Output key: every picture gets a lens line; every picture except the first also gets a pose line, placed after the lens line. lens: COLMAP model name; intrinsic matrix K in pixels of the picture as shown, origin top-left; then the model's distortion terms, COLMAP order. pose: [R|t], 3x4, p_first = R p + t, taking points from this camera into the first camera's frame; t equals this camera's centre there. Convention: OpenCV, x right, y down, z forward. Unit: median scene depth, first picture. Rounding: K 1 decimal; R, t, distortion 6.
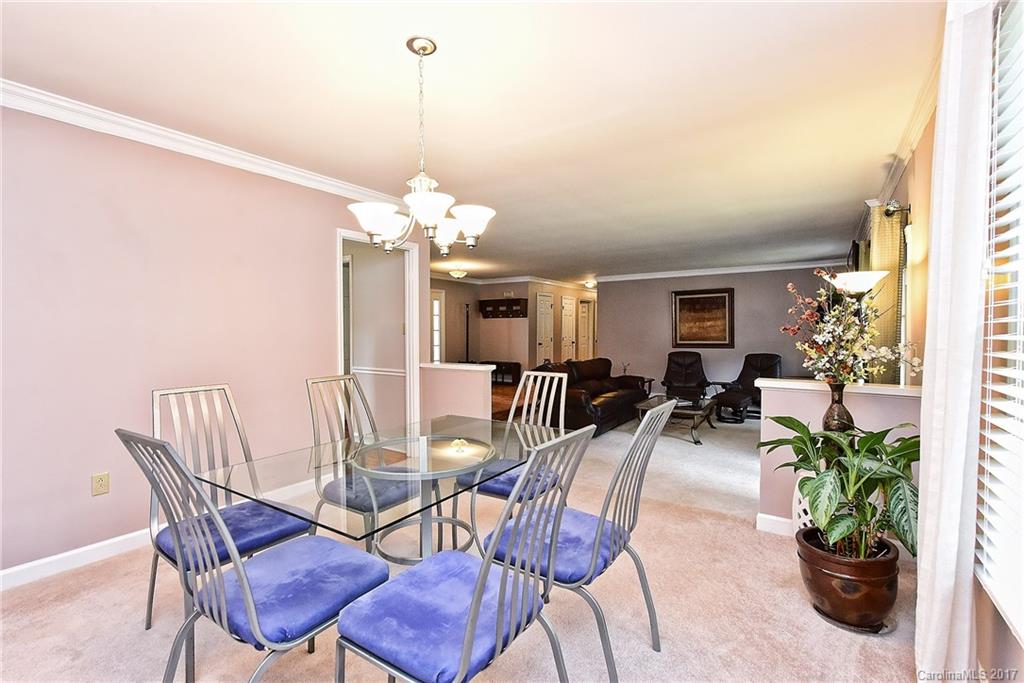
lens RADIAL K [[443.5, 0, 515.7], [0, 443.5, 343.1], [0, 0, 1]] dist [-0.003828, 0.000145]
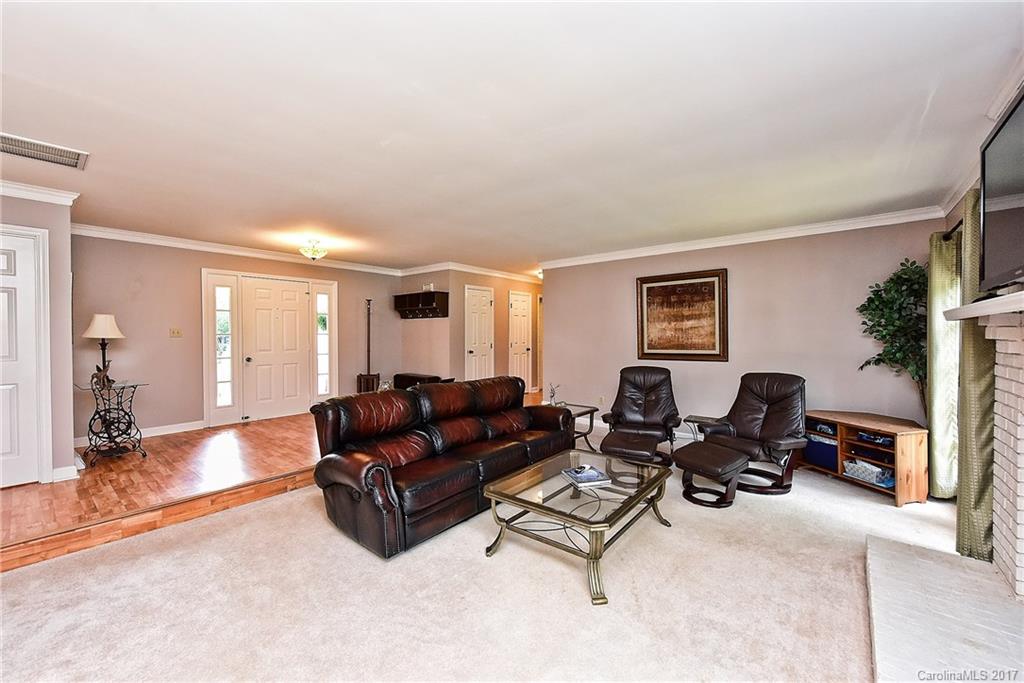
lens RADIAL K [[404.2, 0, 507.9], [0, 404.2, 340.0], [0, 0, 1]] dist [-0.007898, -0.000824]
pose [[0.995188, 0.002566, -0.097948, 0.222214], [-0.004252, 0.999846, -0.017004, -0.007915], [0.097890, 0.017338, 0.995046, 0.367729]]
